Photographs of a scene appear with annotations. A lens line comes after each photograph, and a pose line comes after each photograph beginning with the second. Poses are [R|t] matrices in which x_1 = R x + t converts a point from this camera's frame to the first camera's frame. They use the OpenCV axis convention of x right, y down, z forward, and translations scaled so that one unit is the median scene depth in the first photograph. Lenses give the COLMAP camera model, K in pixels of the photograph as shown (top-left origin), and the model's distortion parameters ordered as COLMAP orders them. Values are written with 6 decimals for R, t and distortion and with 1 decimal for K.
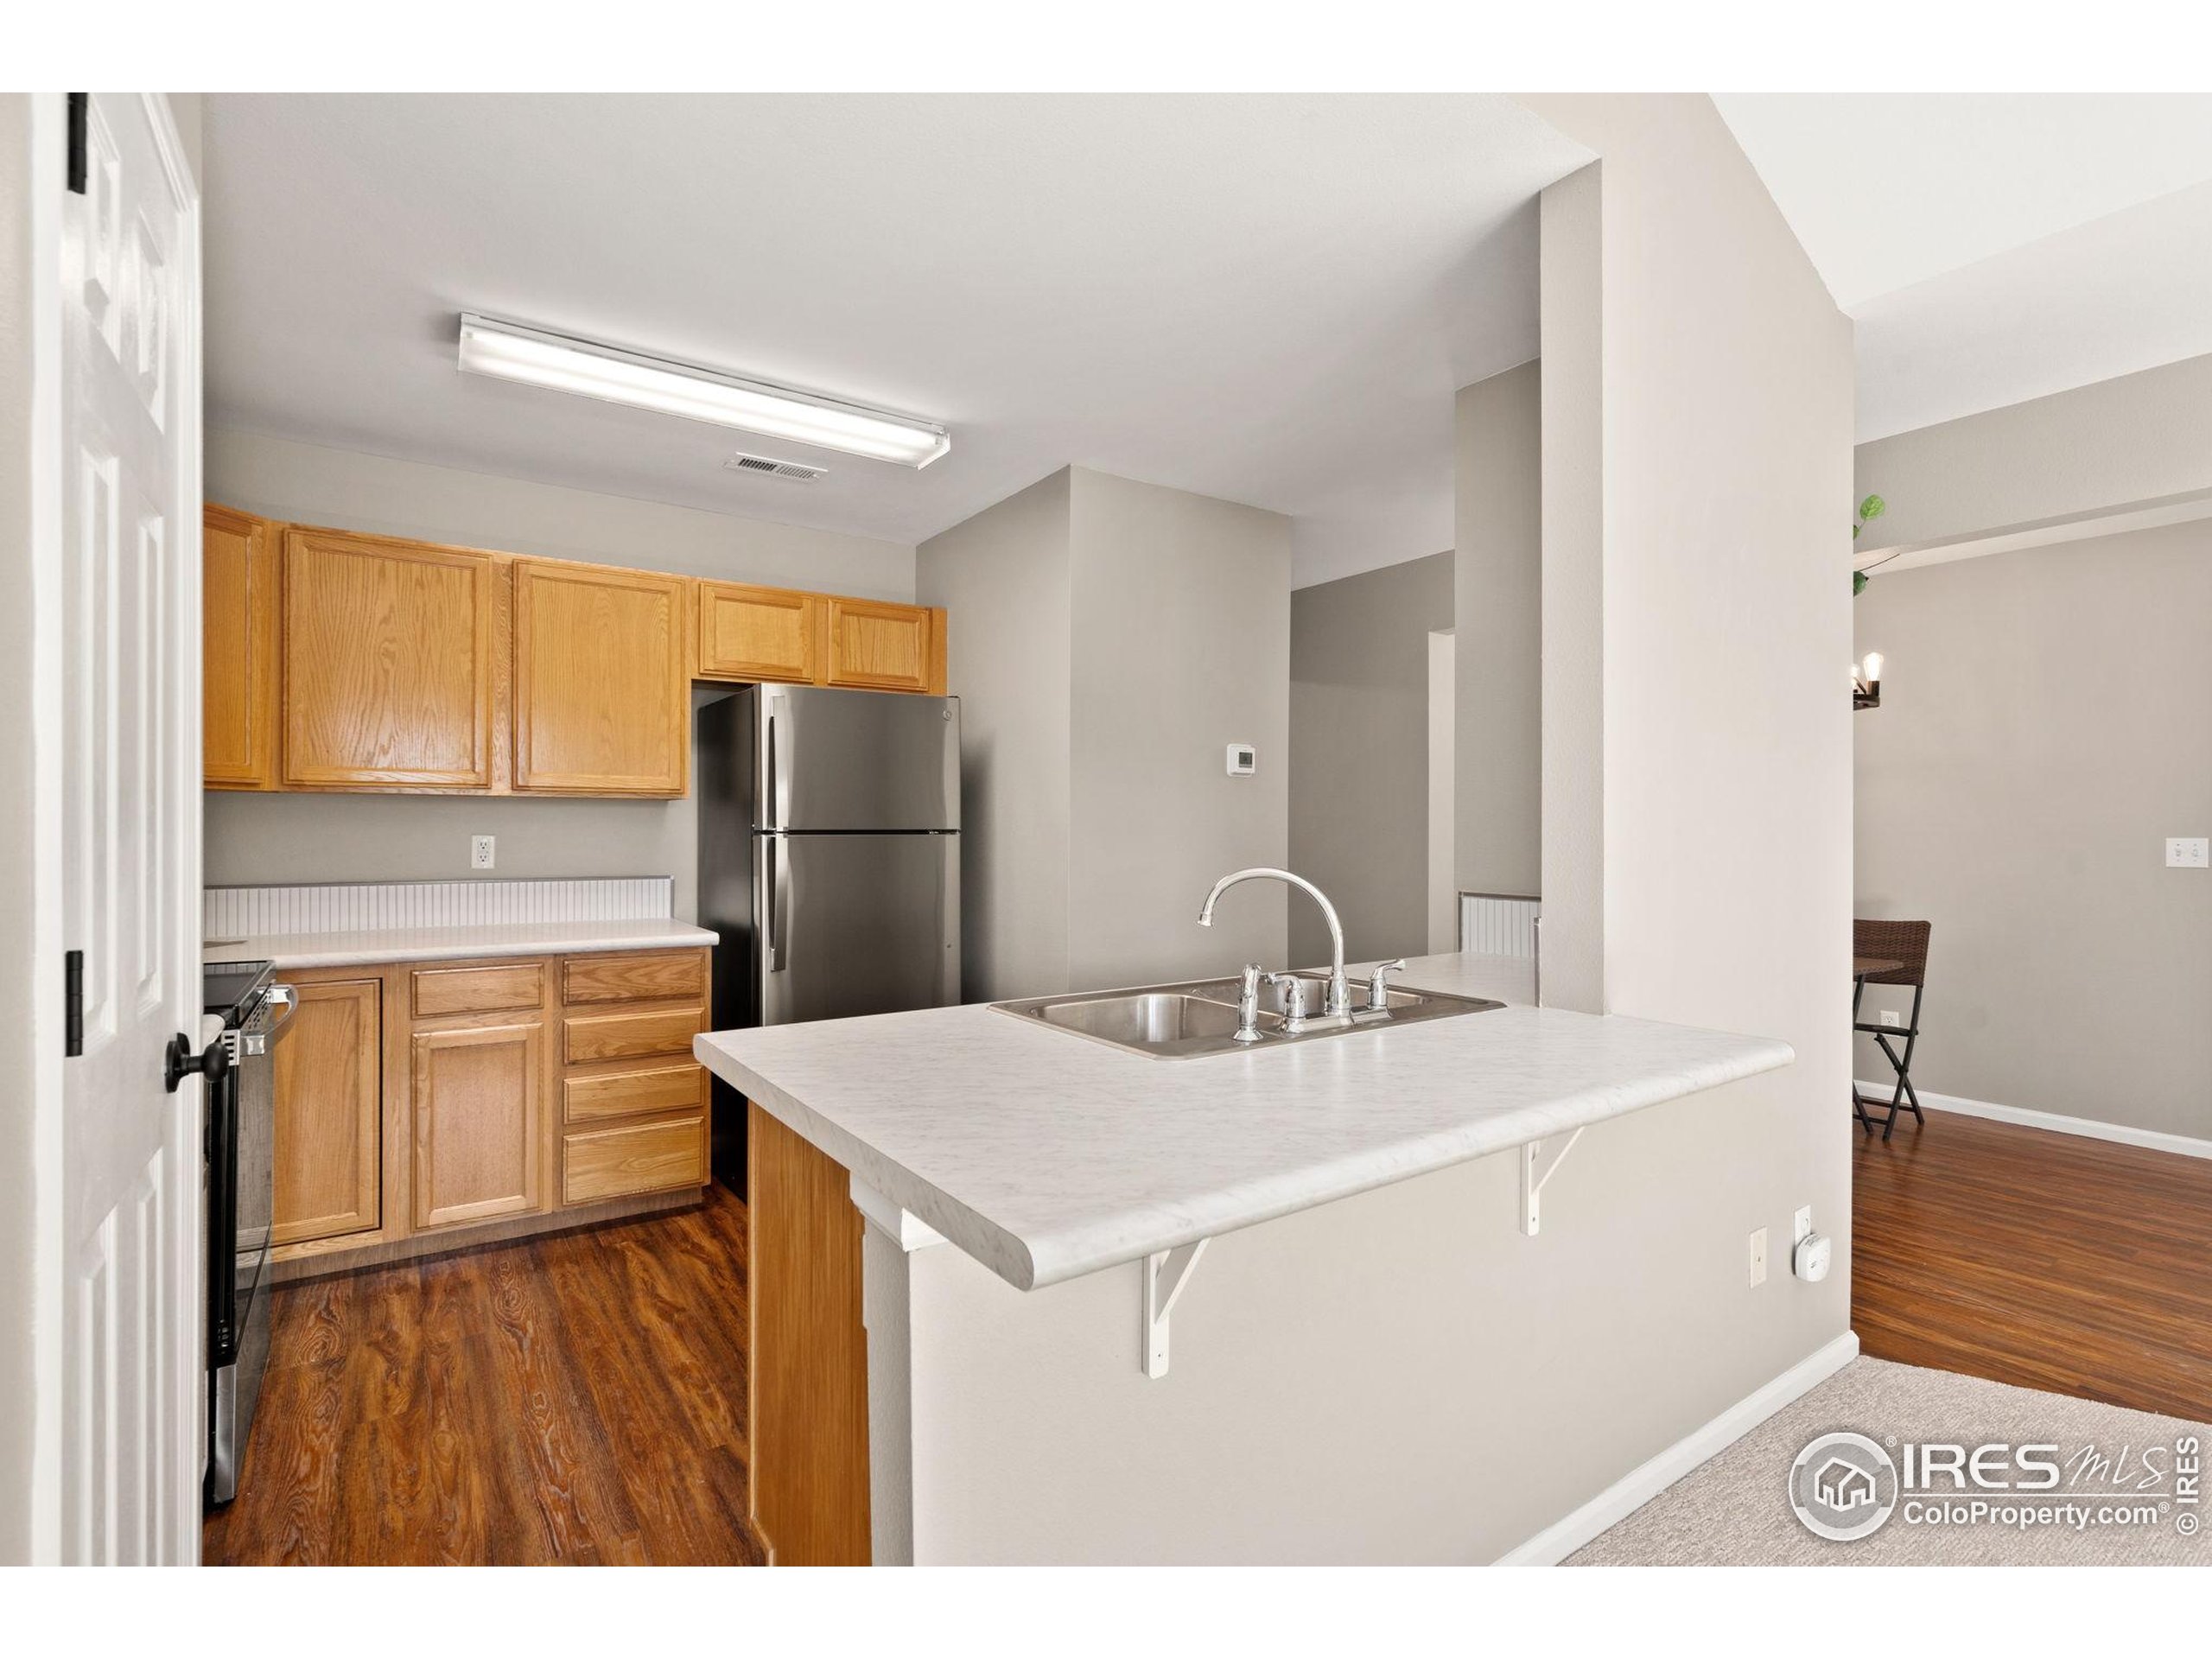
lens RADIAL K [[1042.4, 0, 1106.0], [0, 1042.4, 829.5], [0, 0, 1]] dist [0.000485, 0.000338]
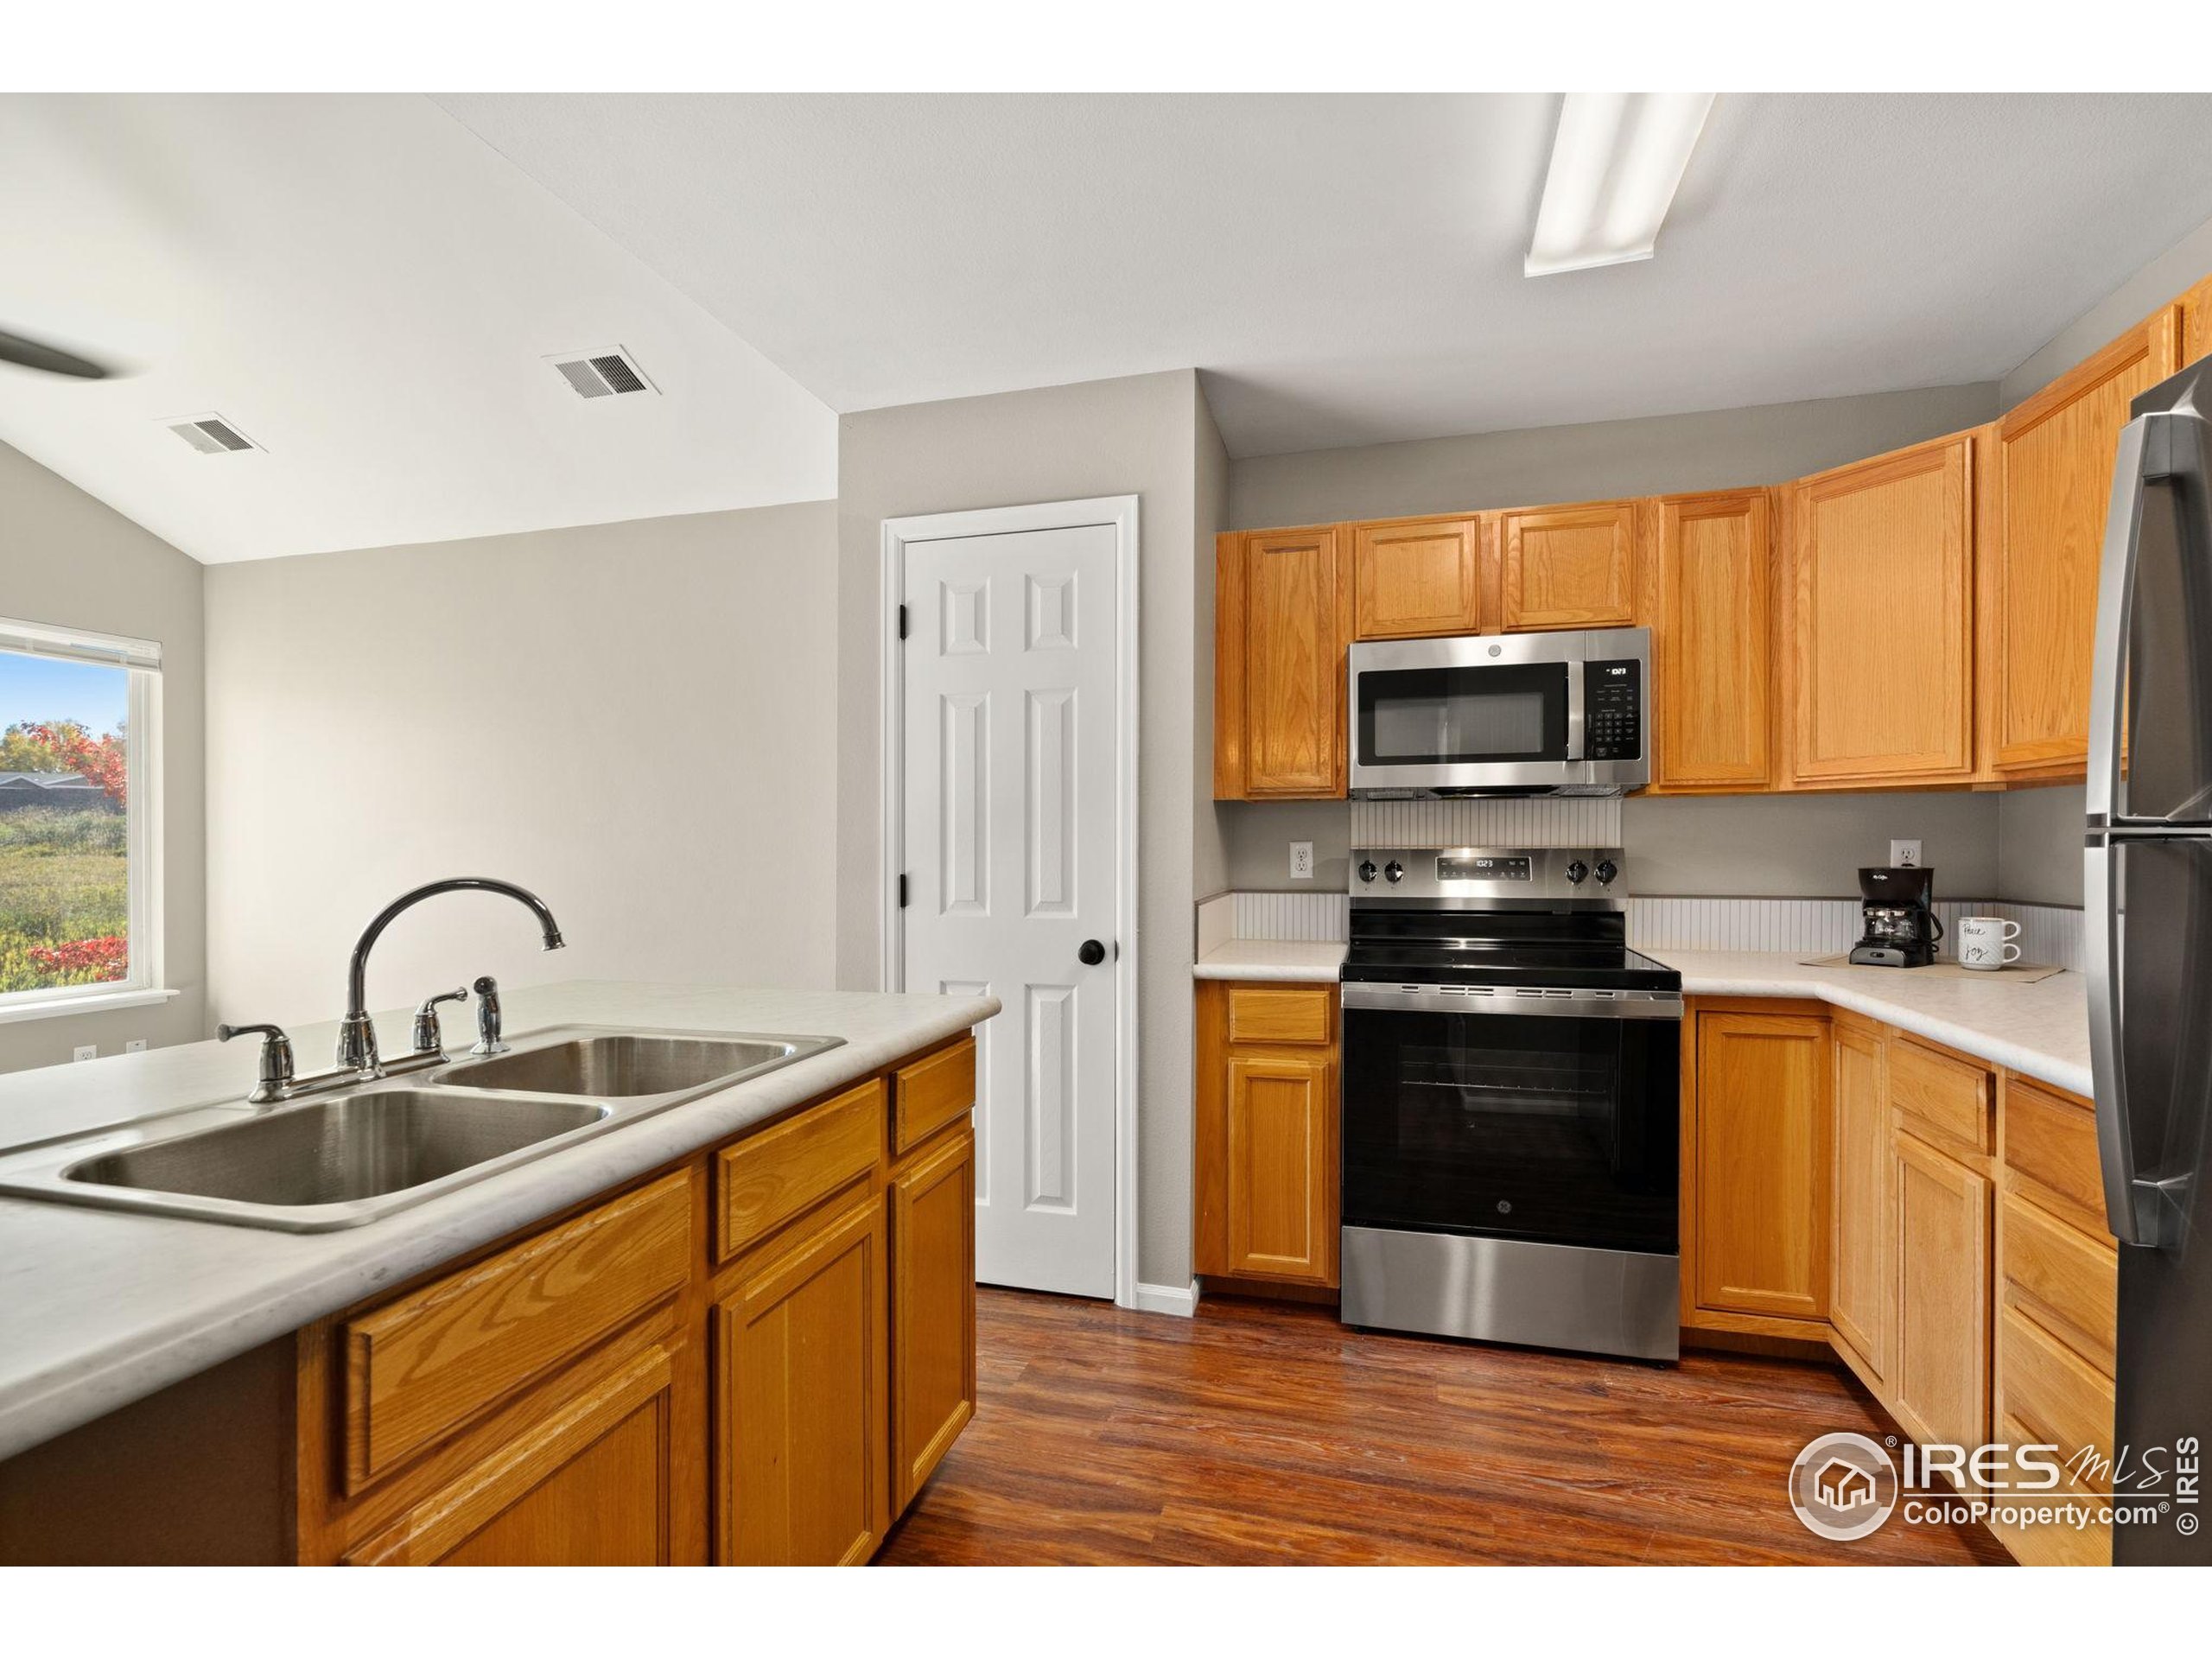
lens RADIAL K [[1042.4, 0, 1106.0], [0, 1042.4, 829.5], [0, 0, 1]] dist [0.000485, 0.000338]
pose [[-0.766867, 0.000068, -0.641806, 0.227674], [0.005360, 0.999966, -0.006298, -0.001960], [0.641784, -0.008270, -0.766841, 1.490161]]
